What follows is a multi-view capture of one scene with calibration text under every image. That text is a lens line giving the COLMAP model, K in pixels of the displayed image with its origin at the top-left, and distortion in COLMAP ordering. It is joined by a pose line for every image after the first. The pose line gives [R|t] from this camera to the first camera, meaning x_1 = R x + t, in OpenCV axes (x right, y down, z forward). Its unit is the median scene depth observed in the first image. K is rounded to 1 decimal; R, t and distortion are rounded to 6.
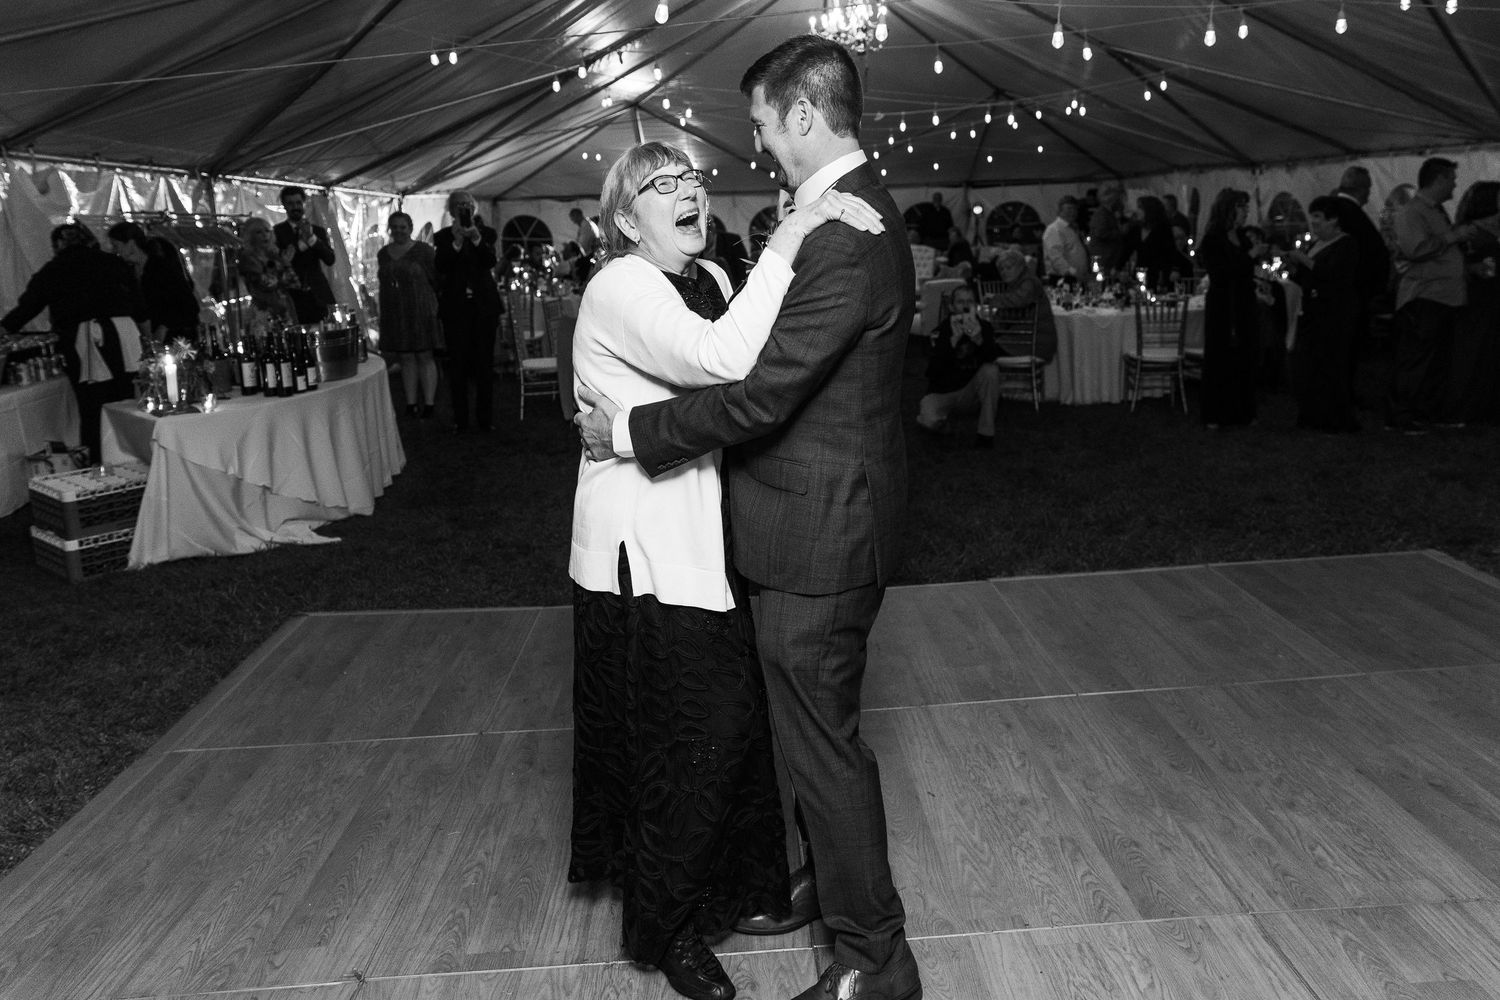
lens RADIAL K [[1088.1, 0, 750.0], [0, 1088.1, 500.0], [0, 0, 1]] dist [-0.149846, 0.092300]
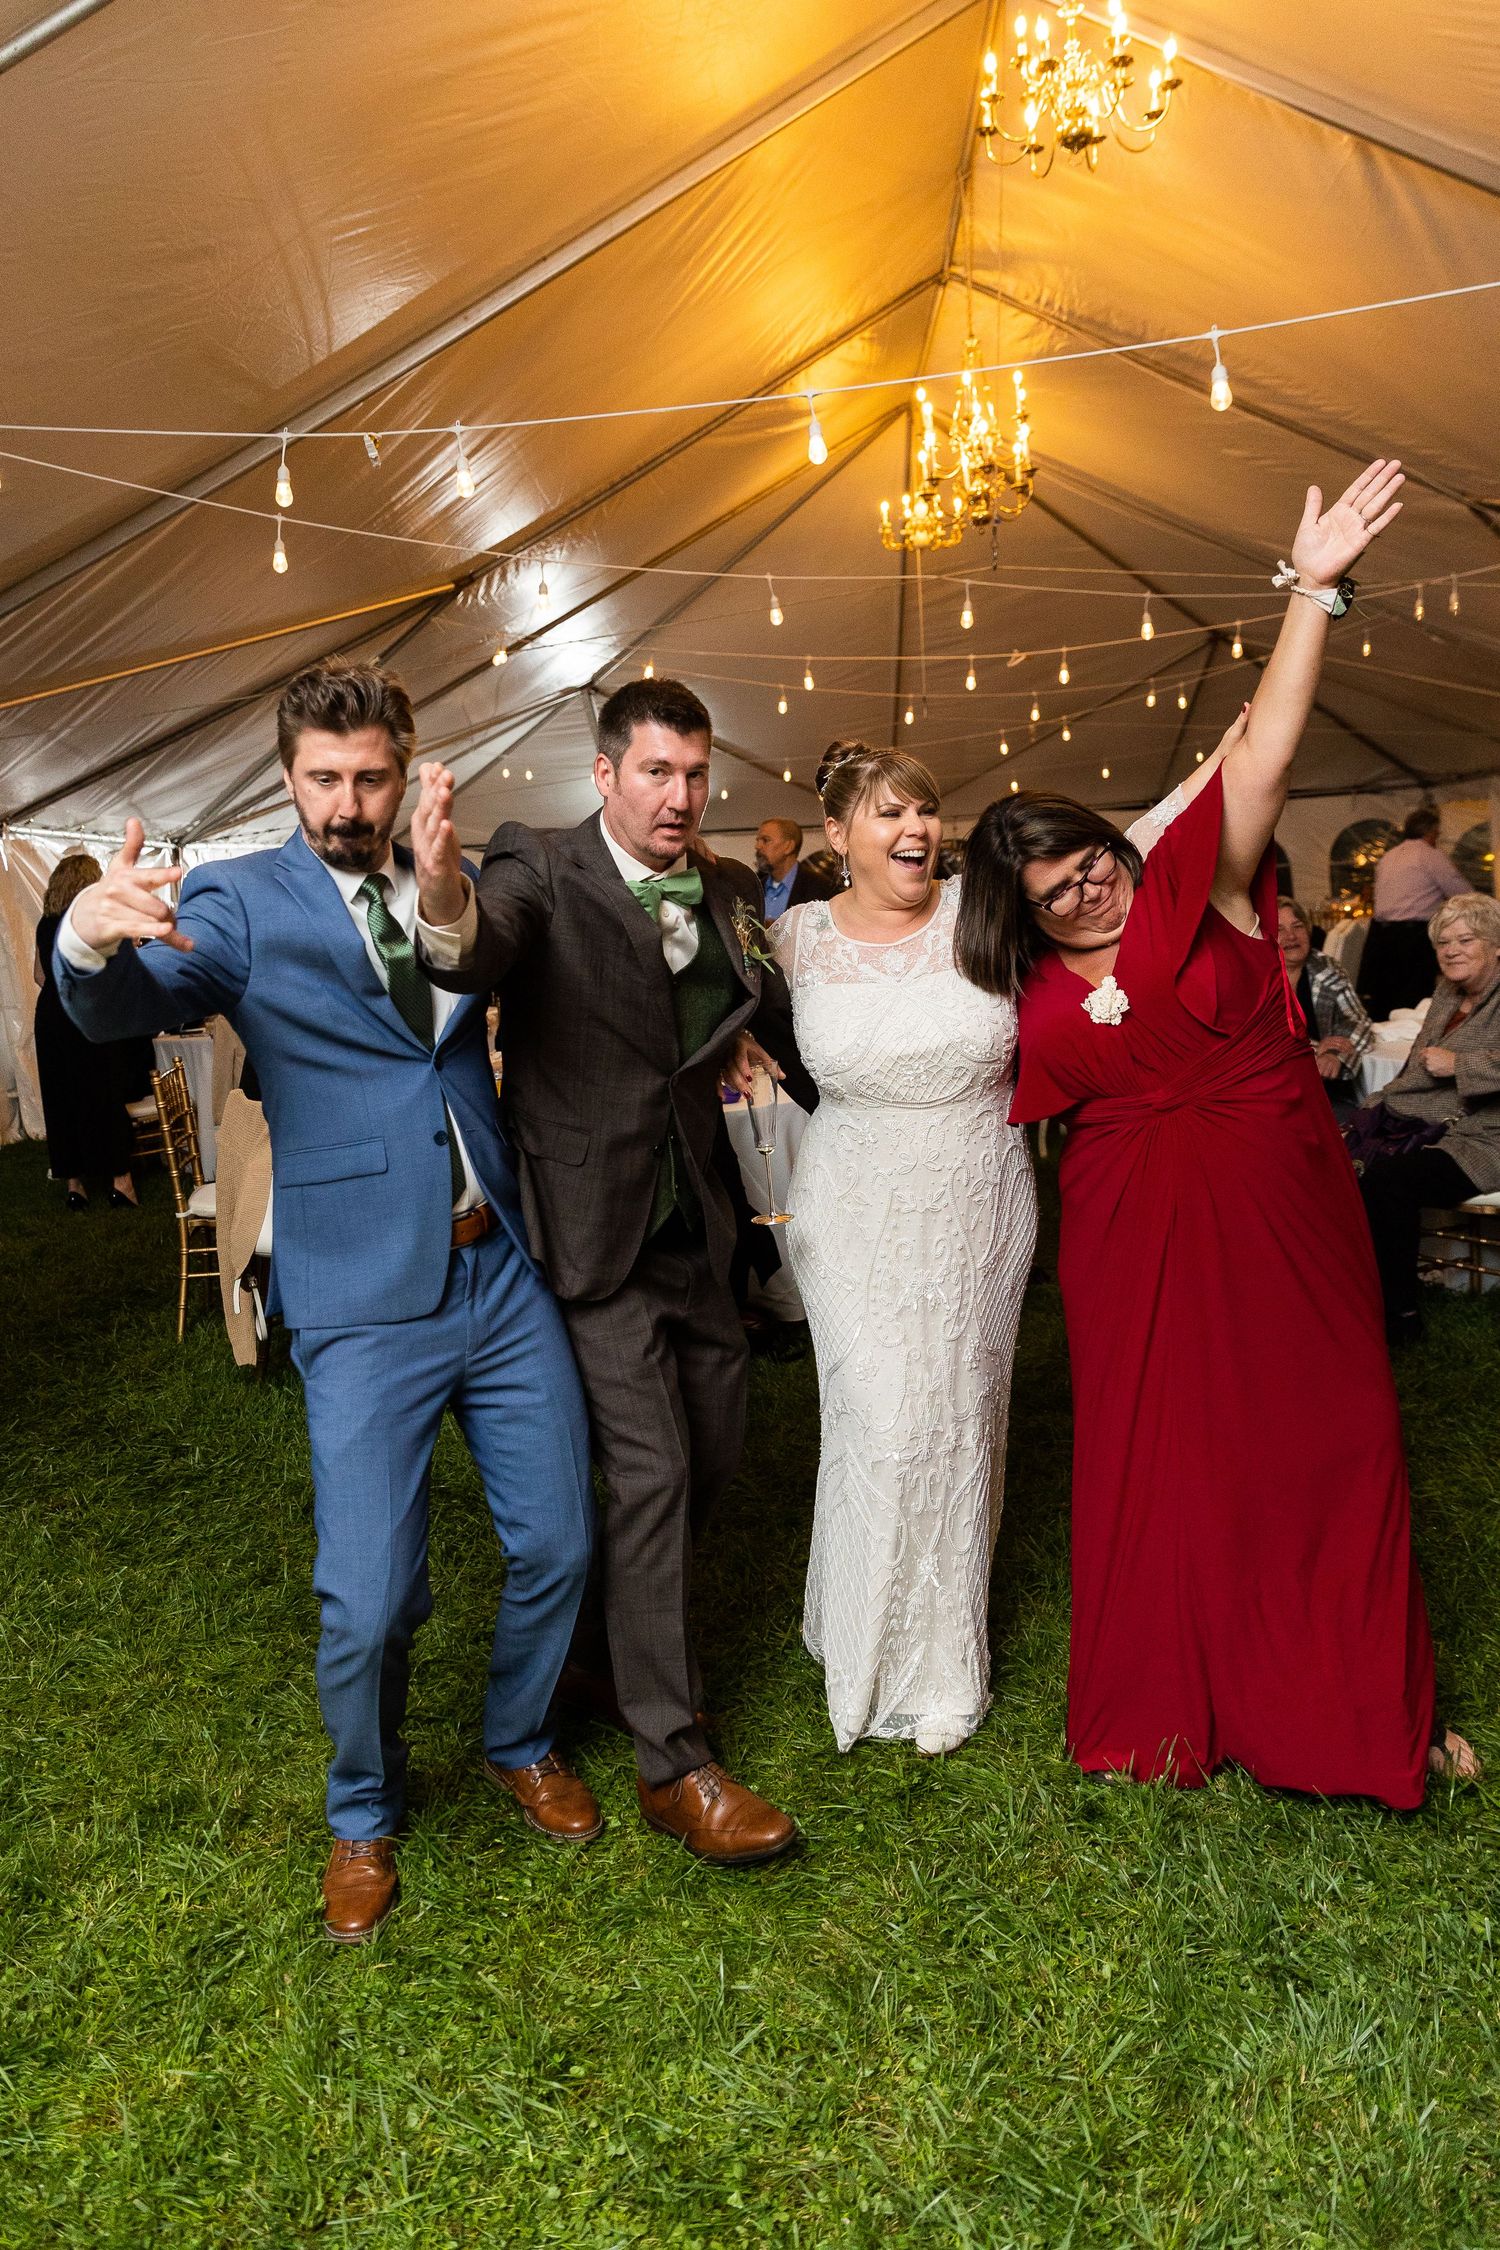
lens RADIAL K [[1632.1, 0, 750.0], [0, 1632.1, 1125.0], [0, 0, 1]] dist [-0.149846, 0.092300]
pose [[0.999143, -0.019055, -0.036745, 0.013606], [0.014856, 0.993672, -0.111331, -0.041453], [0.038634, 0.110690, 0.993104, 0.208221]]
